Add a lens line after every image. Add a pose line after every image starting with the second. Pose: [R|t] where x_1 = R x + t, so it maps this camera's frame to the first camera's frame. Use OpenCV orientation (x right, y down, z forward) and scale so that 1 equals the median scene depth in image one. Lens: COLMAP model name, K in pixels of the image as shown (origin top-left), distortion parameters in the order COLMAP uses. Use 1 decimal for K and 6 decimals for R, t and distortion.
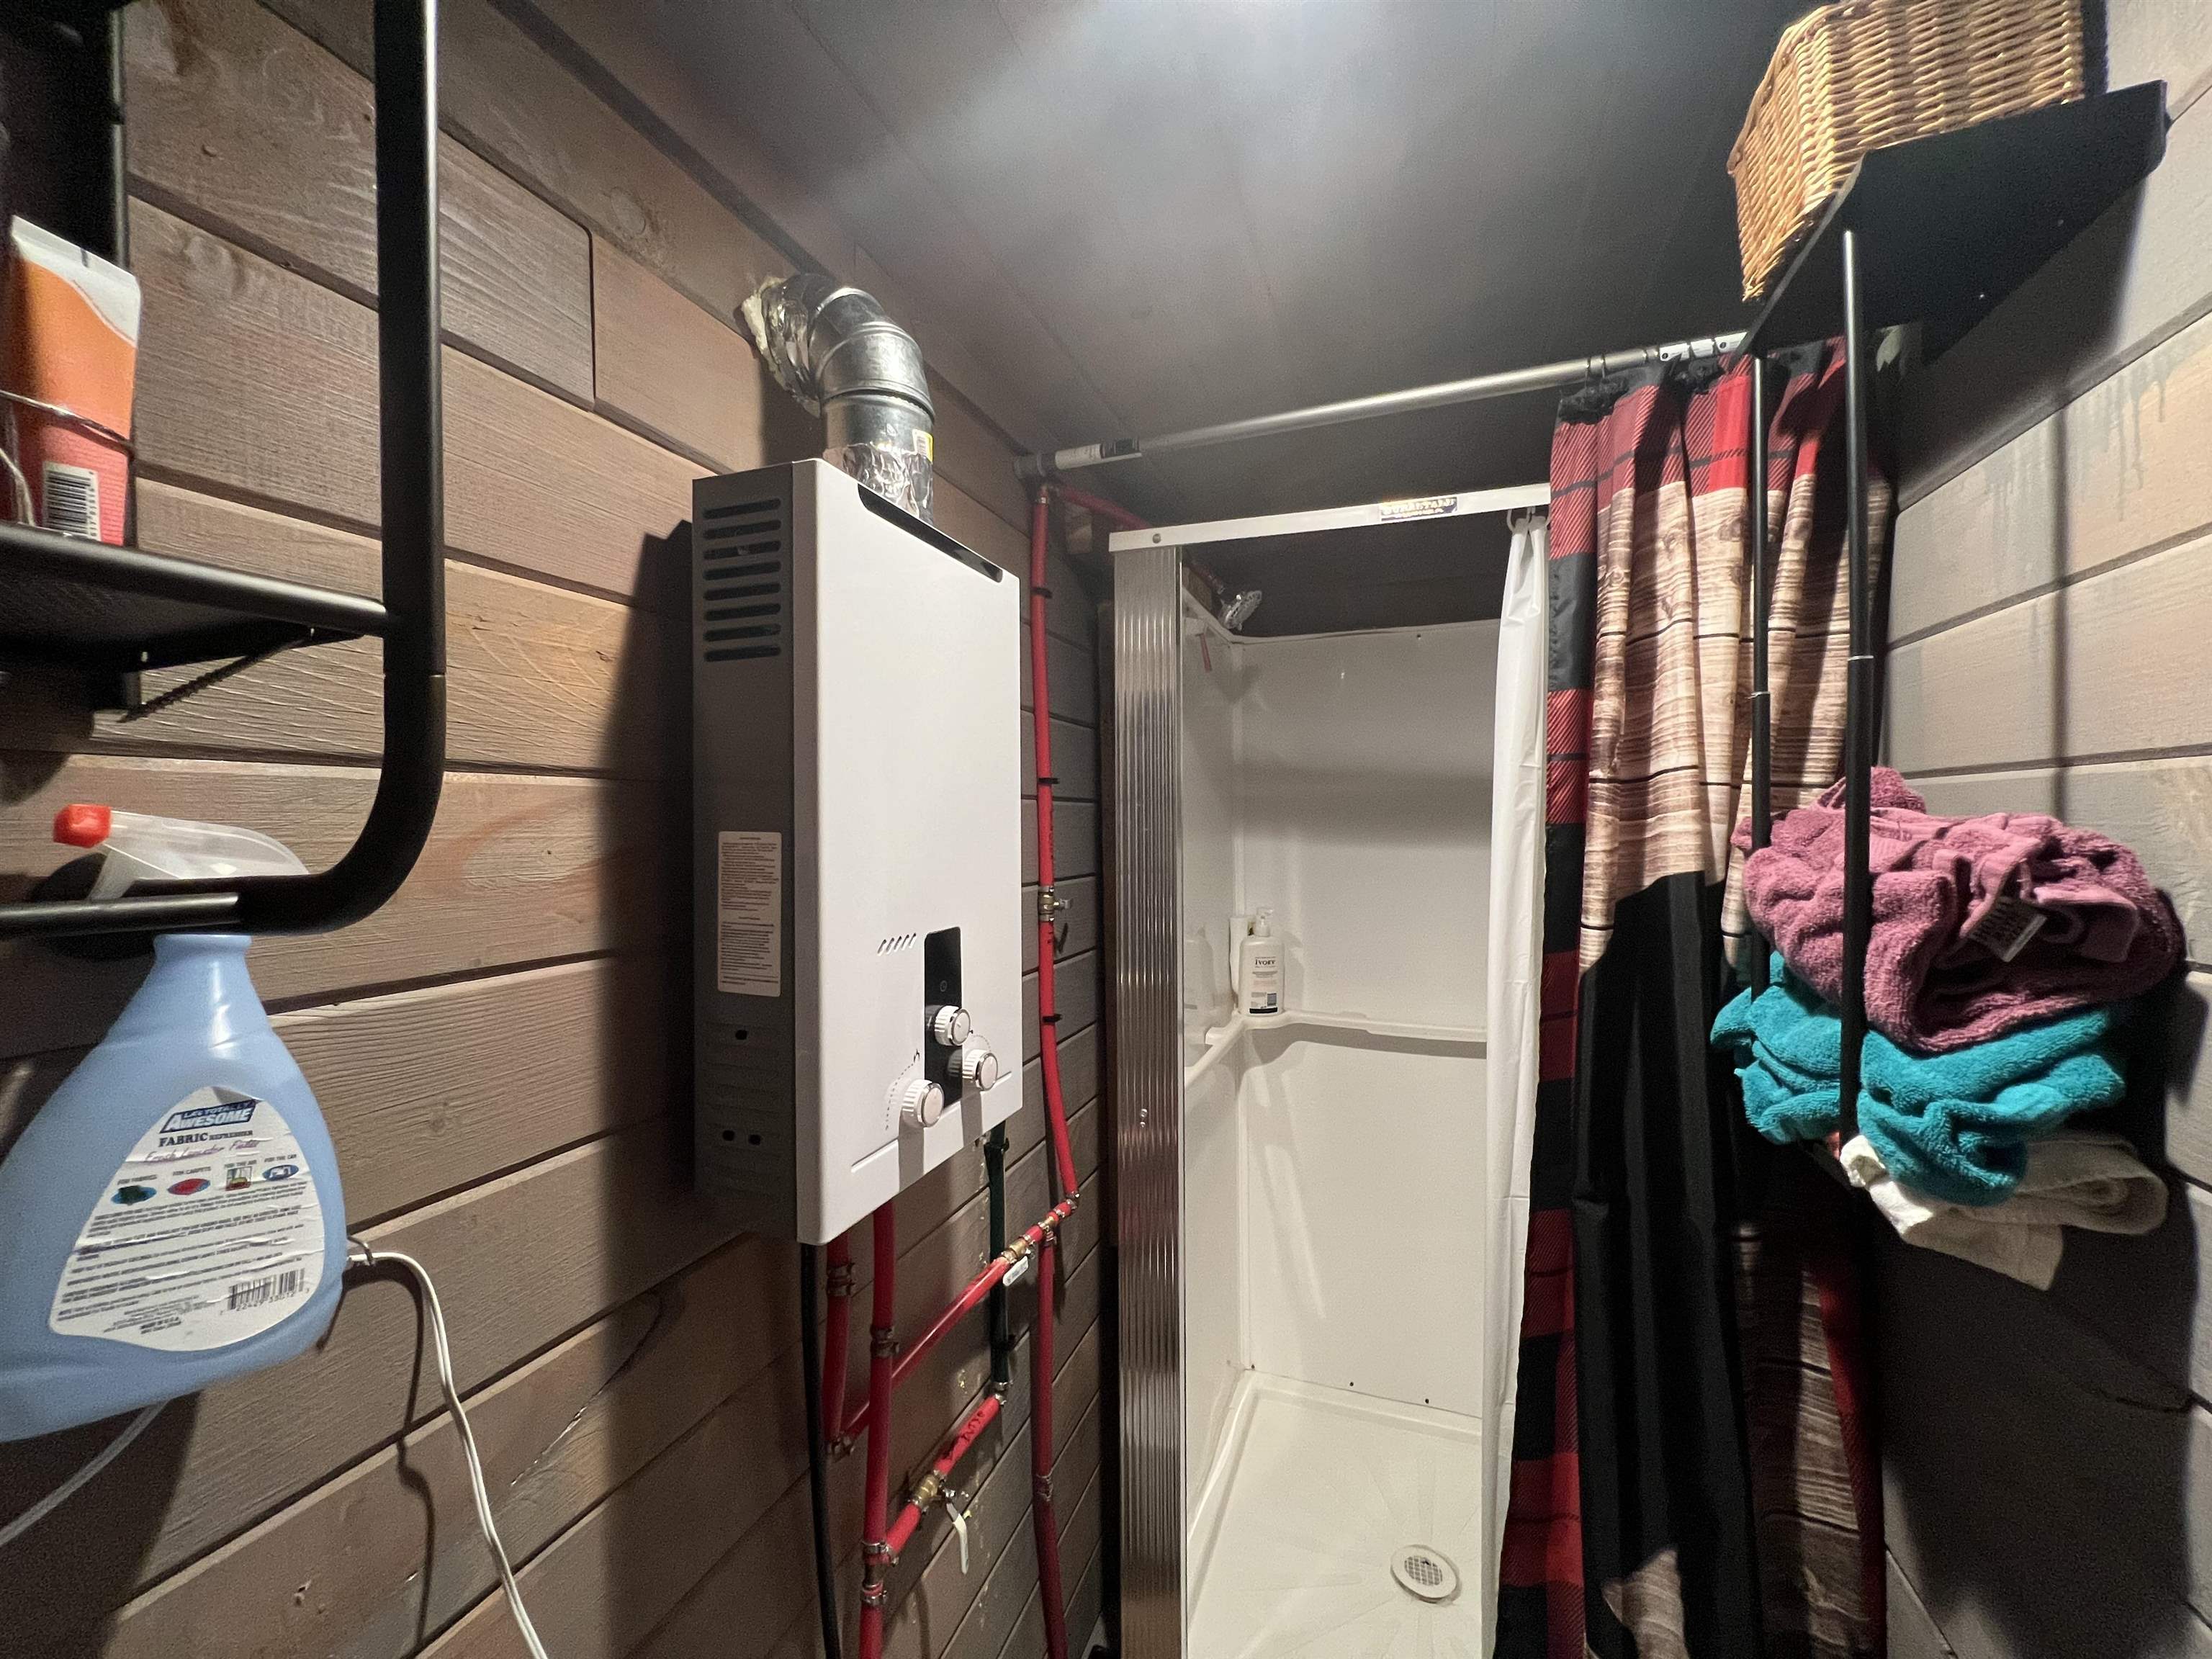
lens RADIAL K [[882.1, 0, 1106.0], [0, 882.1, 829.5], [0, 0, 1]] dist [-0.008375, 0.000065]
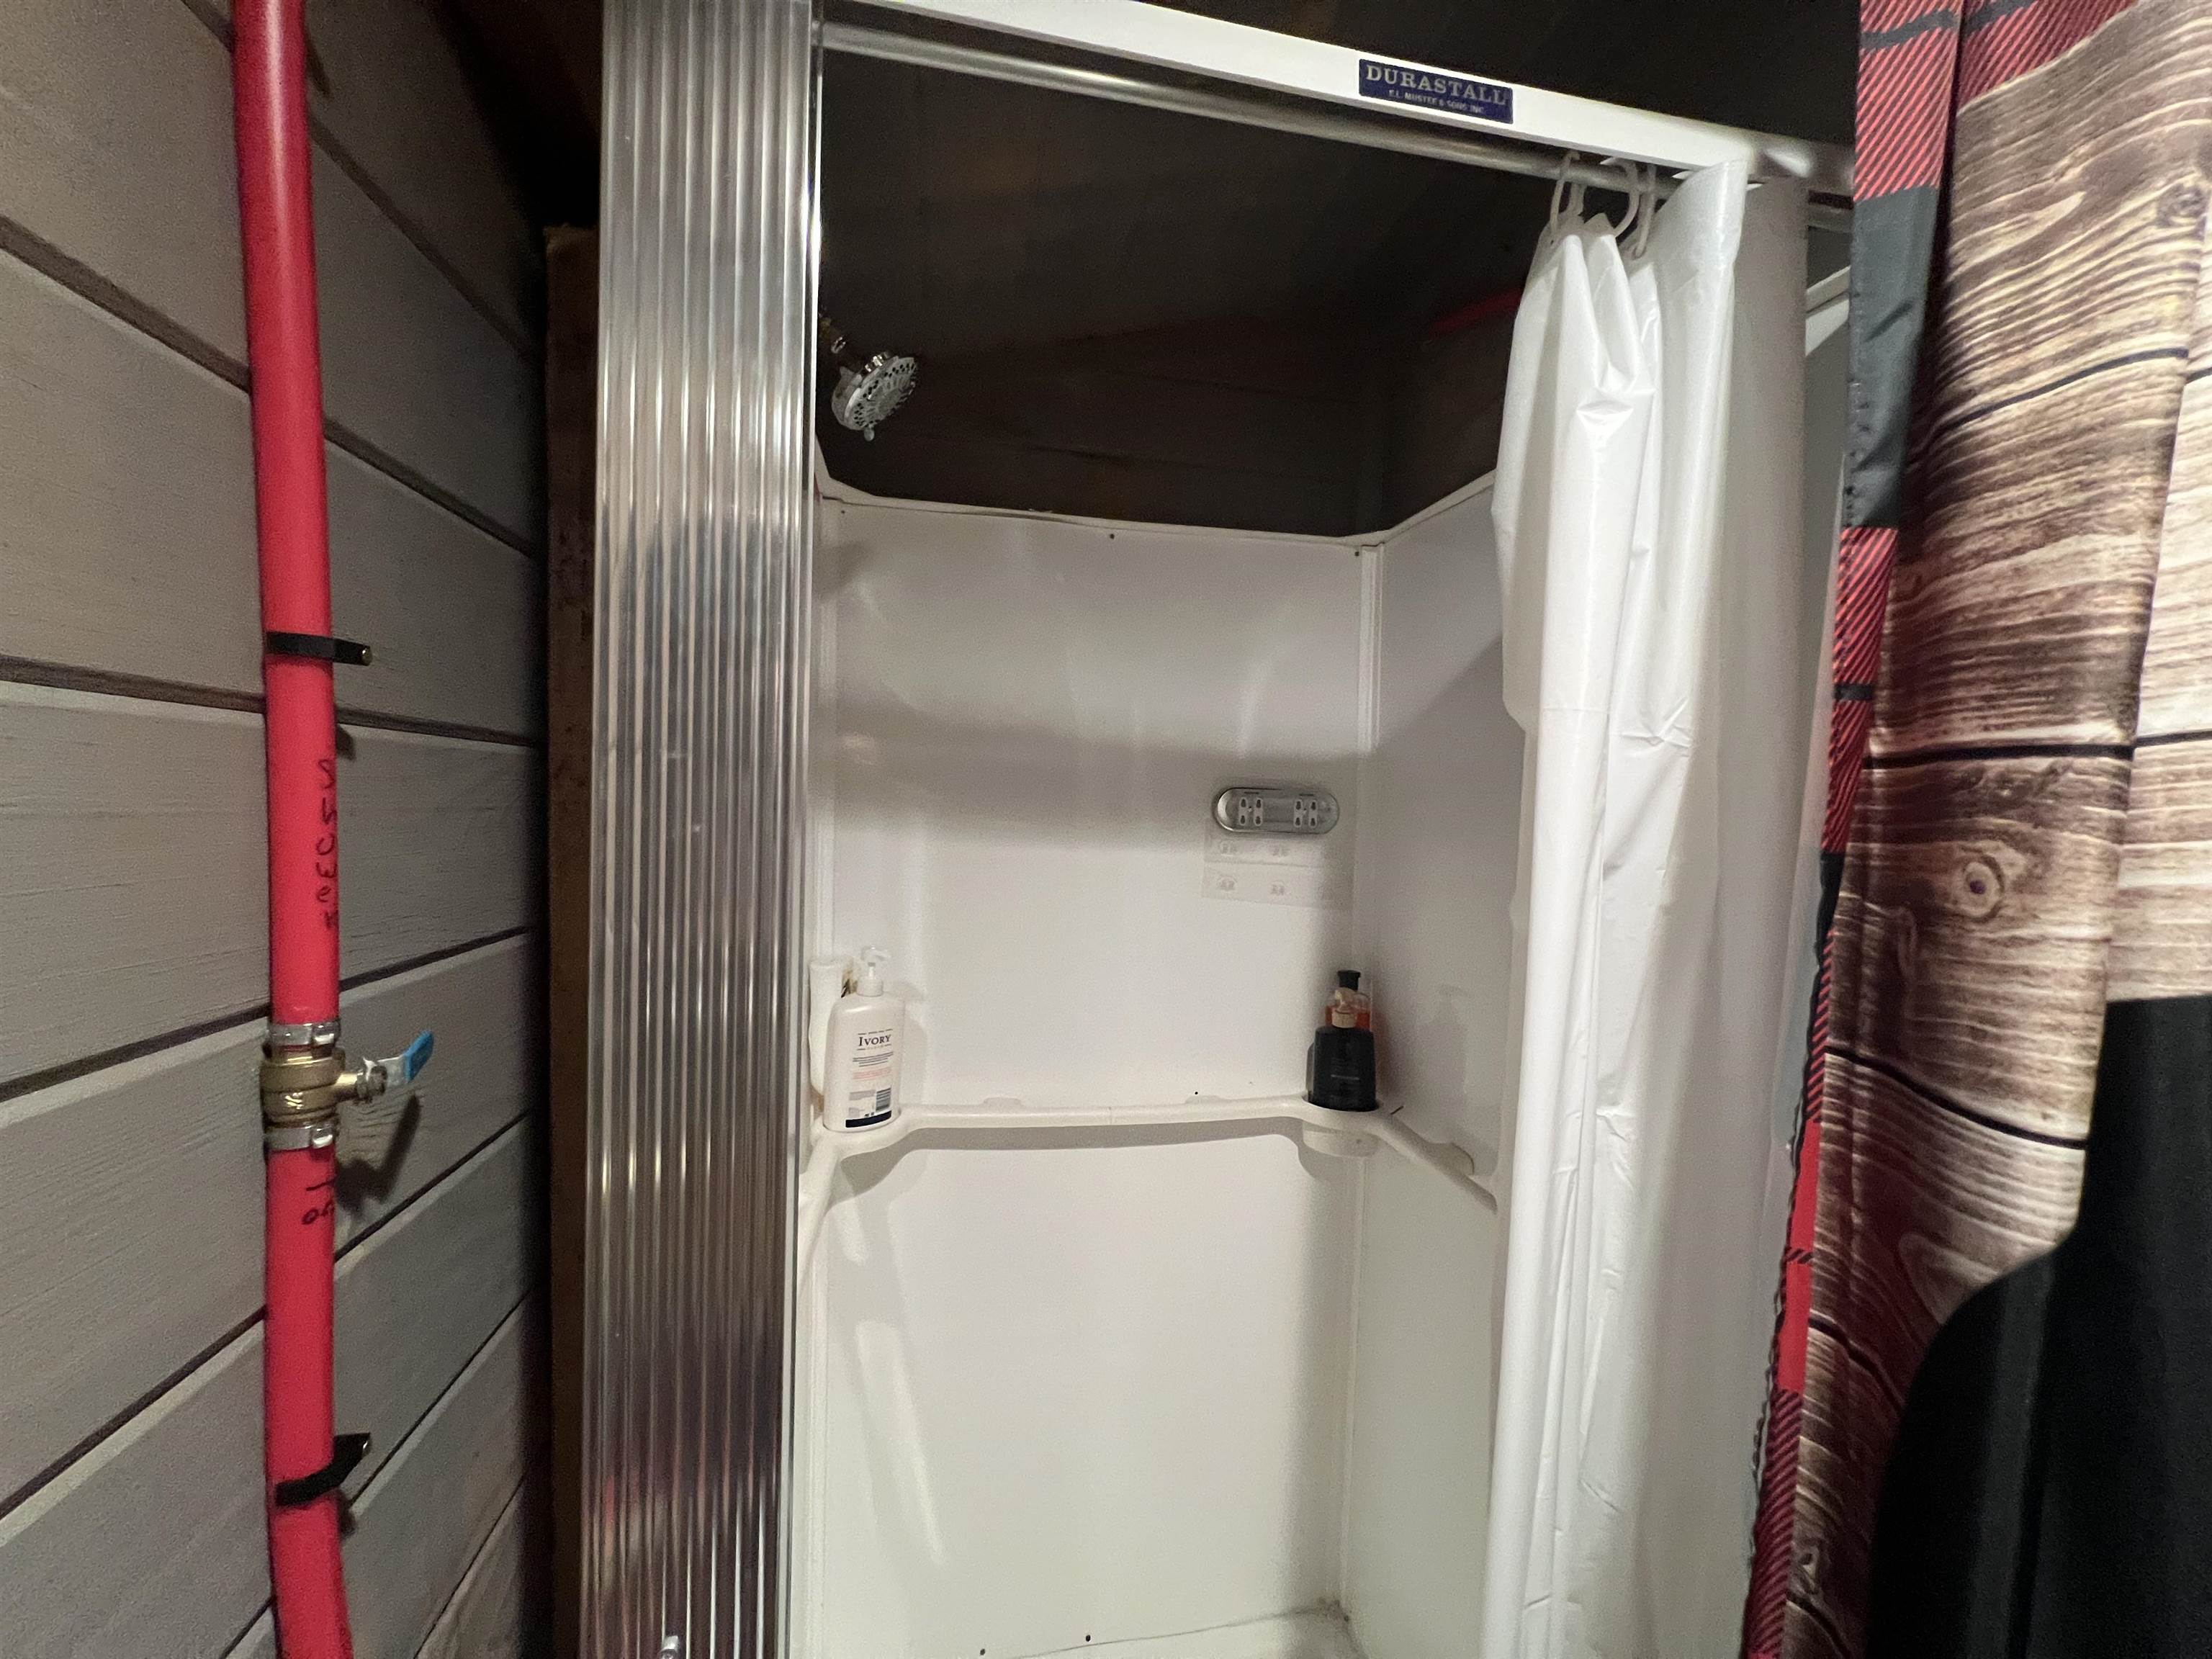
lens RADIAL K [[882.1, 0, 1106.0], [0, 882.1, 829.5], [0, 0, 1]] dist [-0.008375, 0.000065]
pose [[0.854289, 0.017713, 0.519496, 0.003424], [-0.033270, 0.999233, 0.020641, -0.007808], [-0.518732, -0.034917, 0.854224, 0.417703]]
